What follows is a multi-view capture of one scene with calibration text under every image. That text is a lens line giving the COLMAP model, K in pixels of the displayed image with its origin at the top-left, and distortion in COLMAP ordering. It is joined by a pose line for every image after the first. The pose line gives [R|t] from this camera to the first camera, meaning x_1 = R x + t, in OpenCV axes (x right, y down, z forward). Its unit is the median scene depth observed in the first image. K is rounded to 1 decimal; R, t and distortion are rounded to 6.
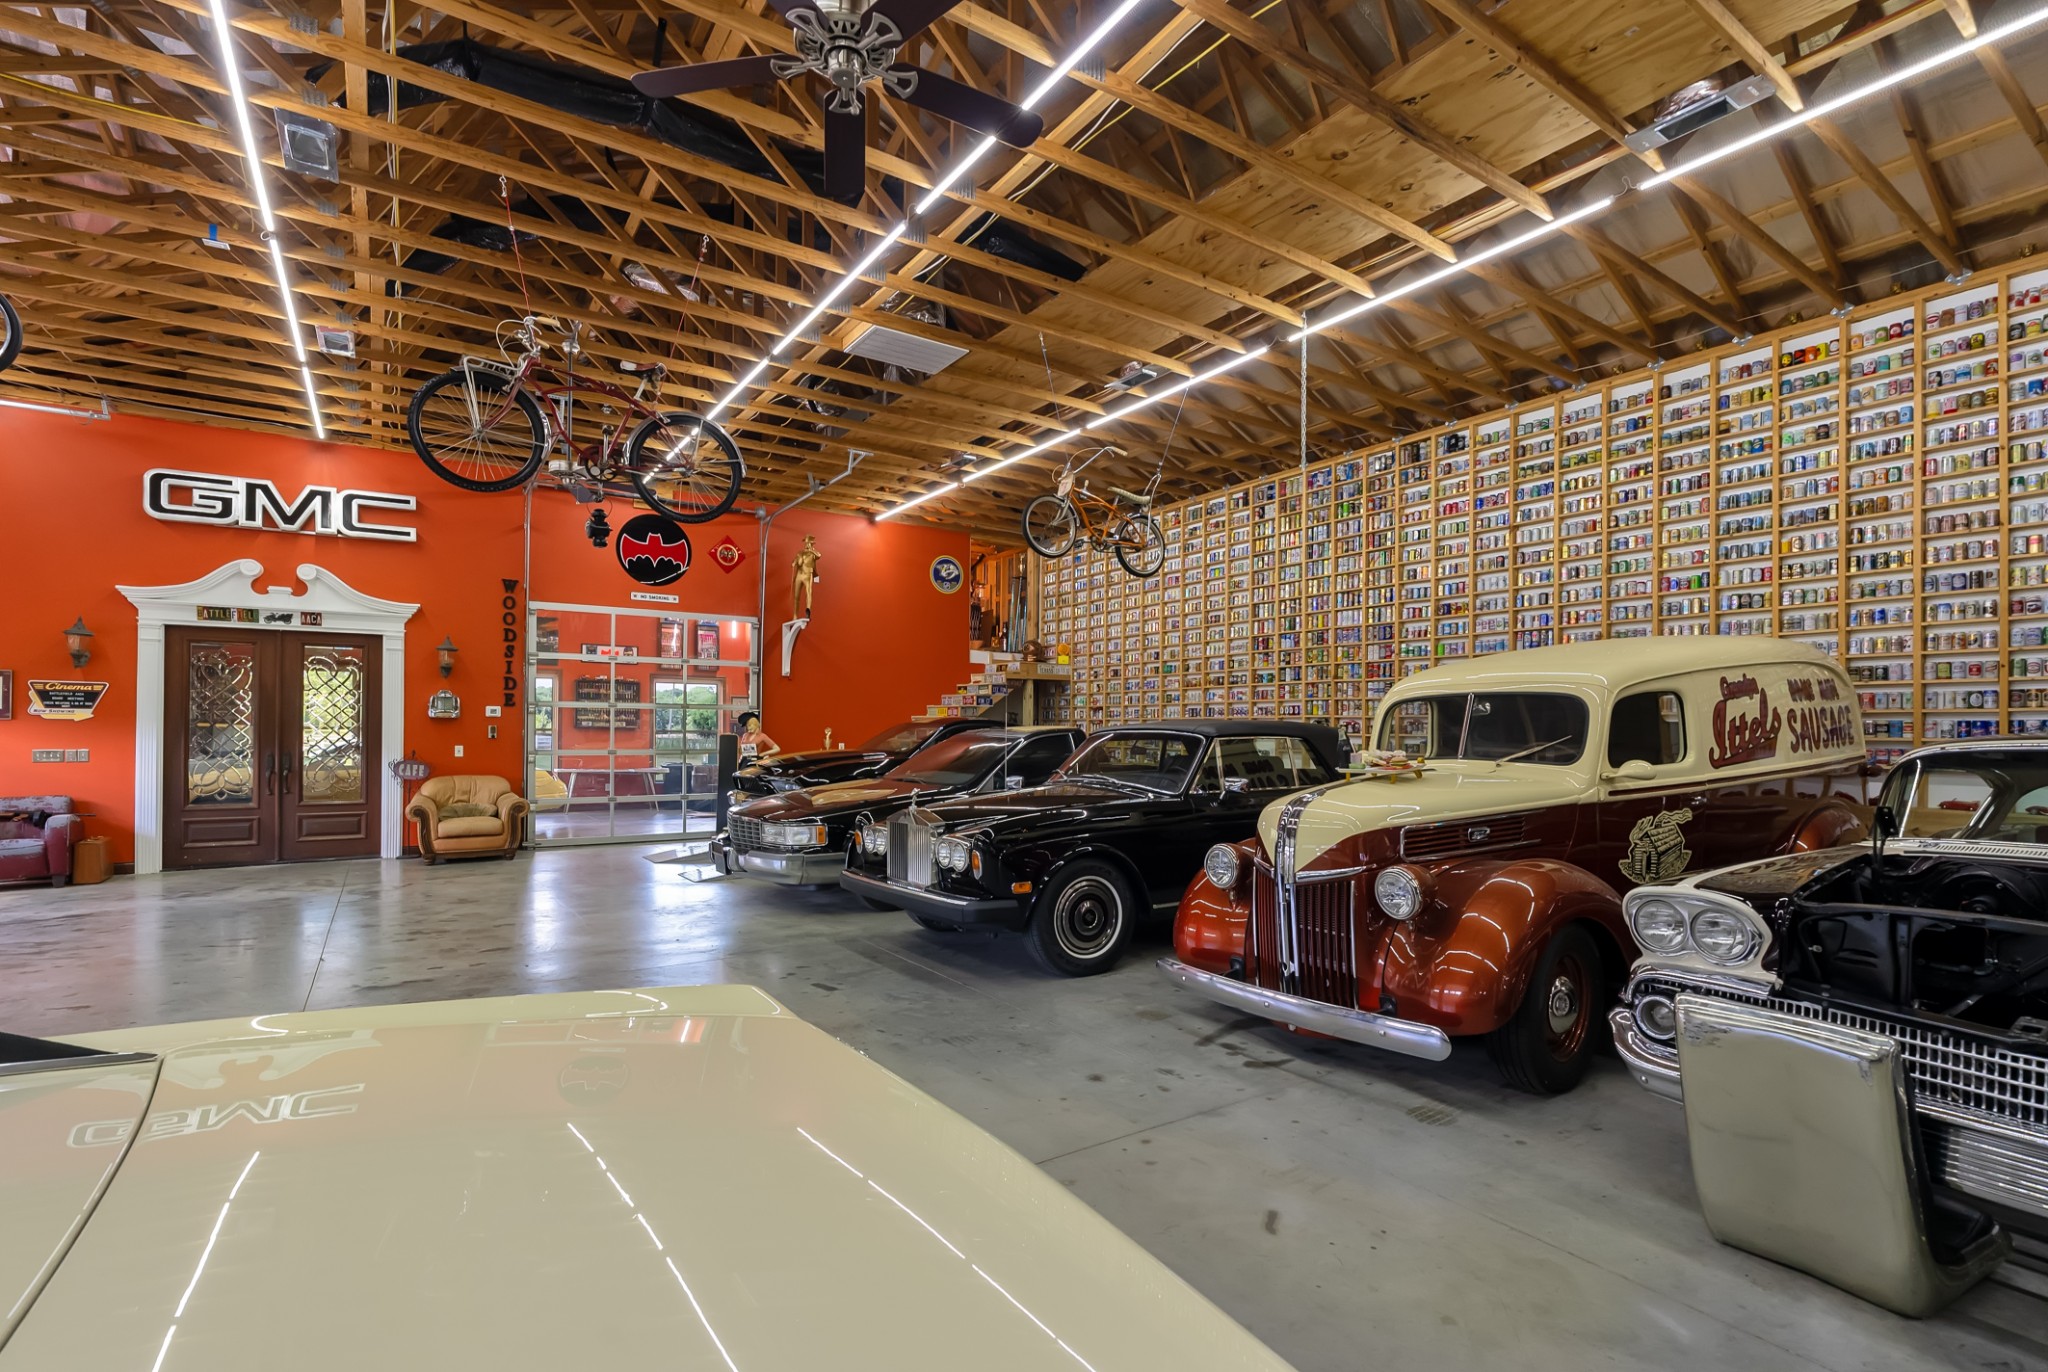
lens RADIAL K [[940.5, 0, 1025.3], [0, 940.5, 701.2], [0, 0, 1]] dist [0.000168, -0.000063]
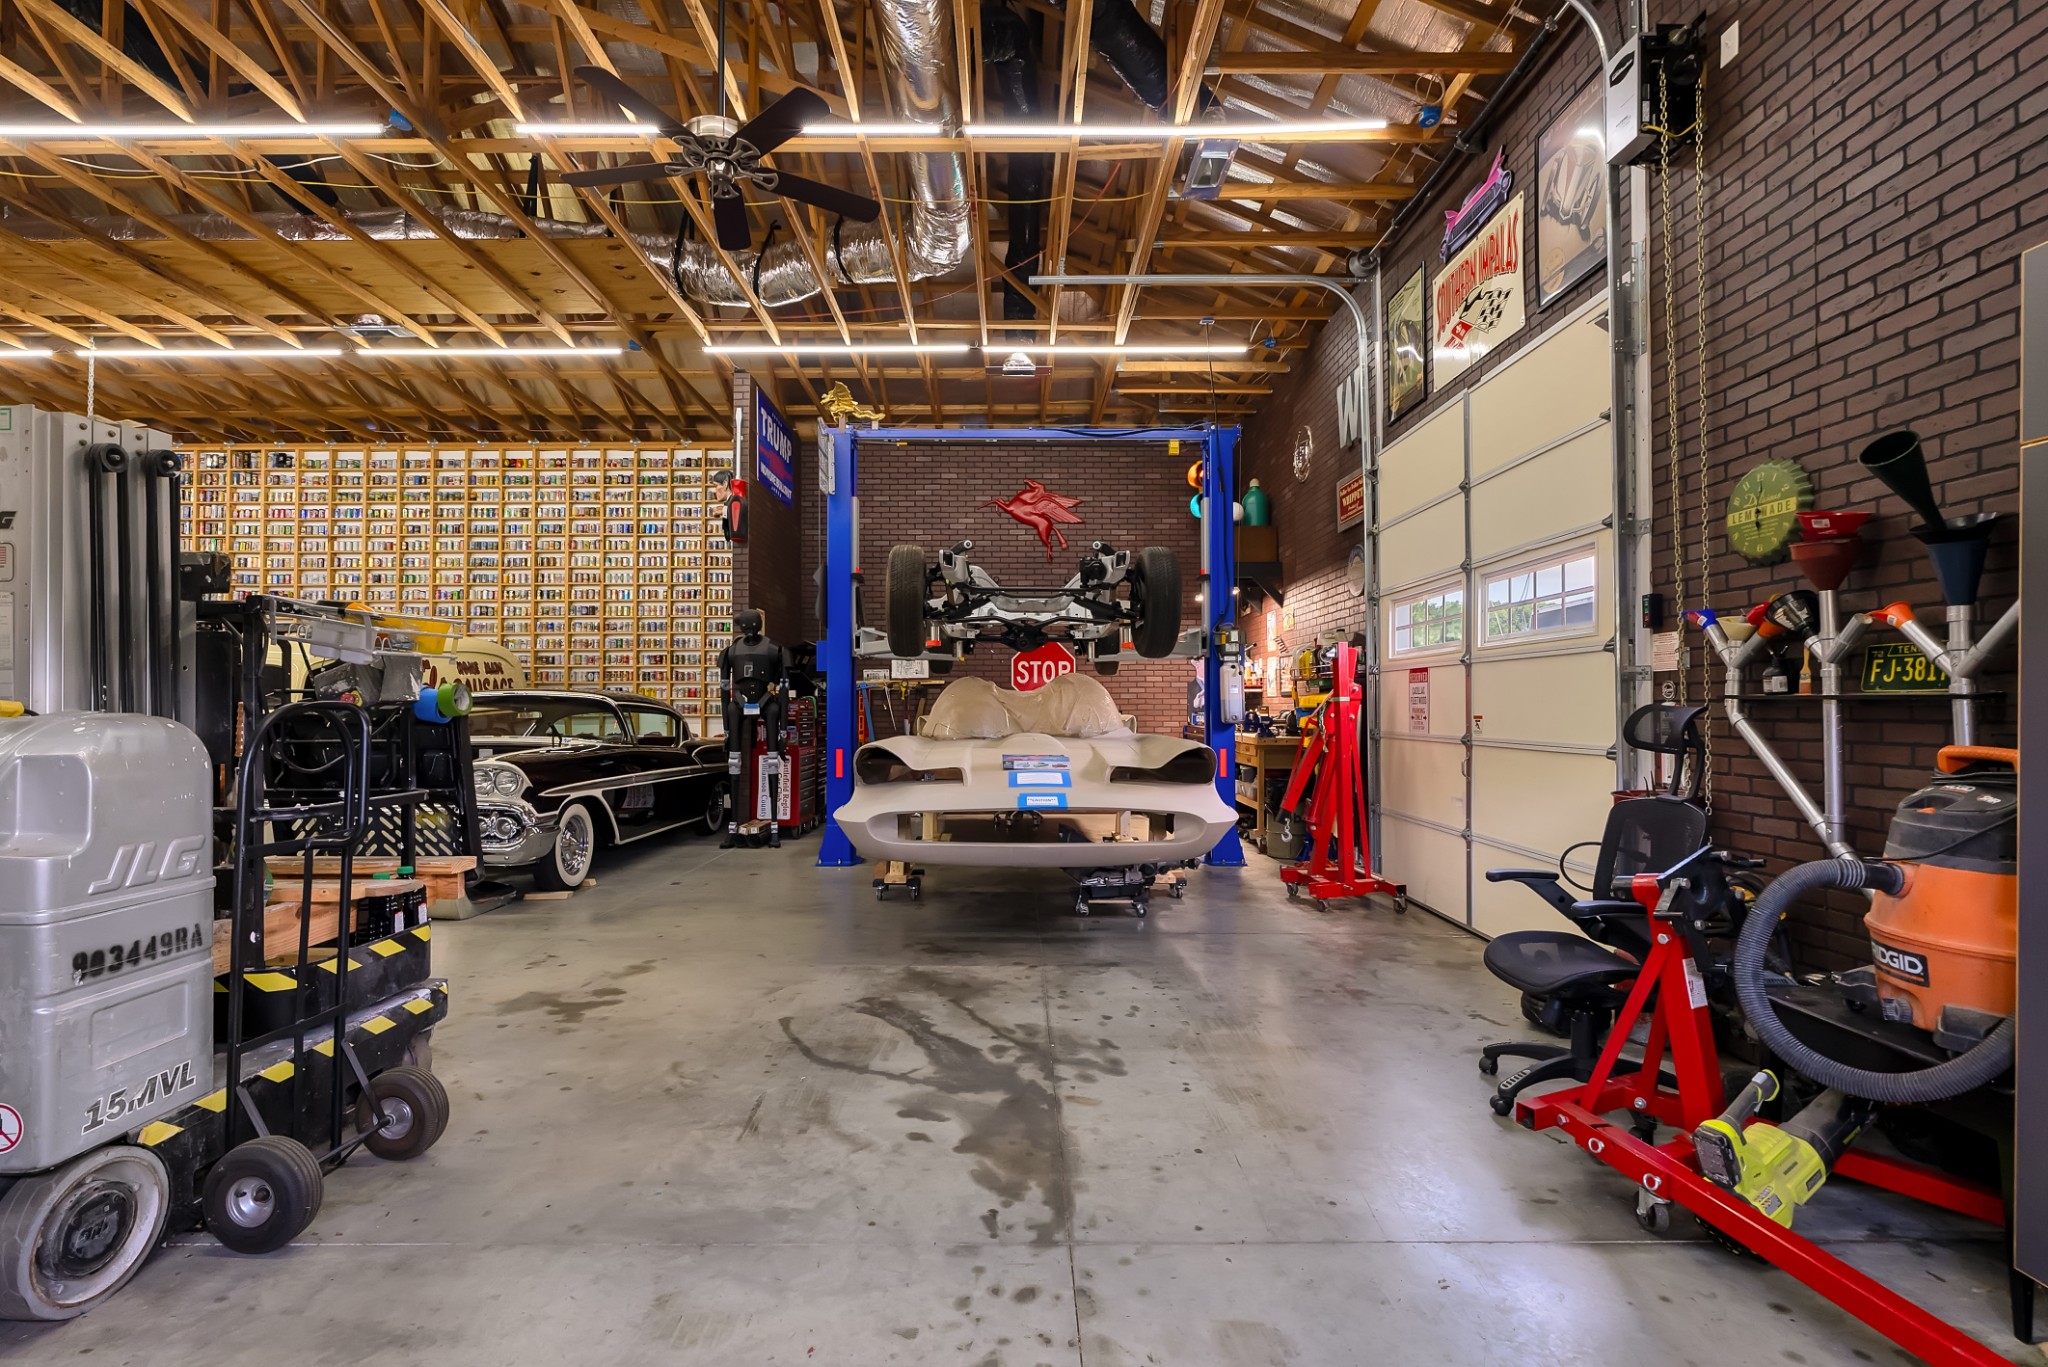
lens RADIAL K [[938.3, 0, 1017.3], [0, 938.3, 681.4], [0, 0, 1]] dist [0.002990, 0.000501]
pose [[0.551446, 0.012900, 0.834111, -0.038069], [-0.017221, 0.999843, -0.004079, 0.001241], [-0.834033, -0.012115, 0.551581, -0.561697]]
